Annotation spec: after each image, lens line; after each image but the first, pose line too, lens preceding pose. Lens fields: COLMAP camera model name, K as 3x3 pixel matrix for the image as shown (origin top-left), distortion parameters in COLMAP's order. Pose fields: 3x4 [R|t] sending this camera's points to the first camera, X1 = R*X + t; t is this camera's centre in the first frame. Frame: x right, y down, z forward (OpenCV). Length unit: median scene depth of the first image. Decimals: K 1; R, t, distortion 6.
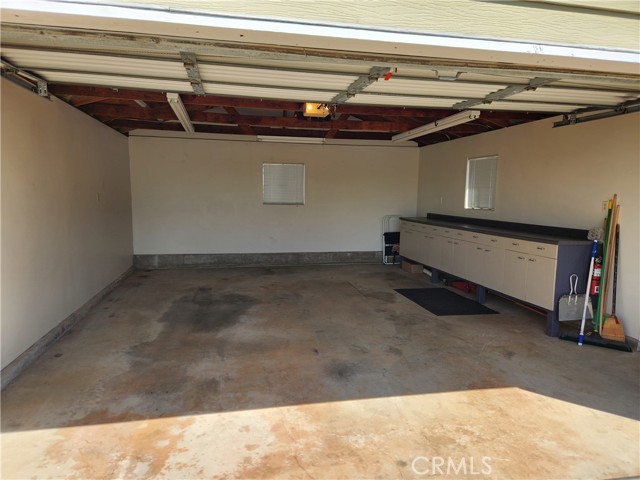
lens RADIAL K [[432.1, 0, 316.4], [0, 432.1, 238.9], [0, 0, 1]] dist [0.087074, -0.086505]
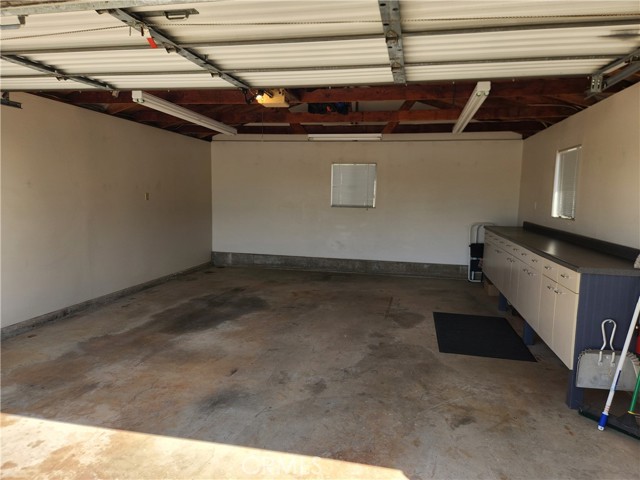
lens RADIAL K [[432.1, 0, 316.4], [0, 432.1, 238.9], [0, 0, 1]] dist [0.087074, -0.086505]
pose [[0.918382, 0.049035, -0.392646, 0.404722], [-0.052619, 0.998613, 0.001637, -0.016866], [0.392181, 0.019158, 0.919688, 0.205710]]
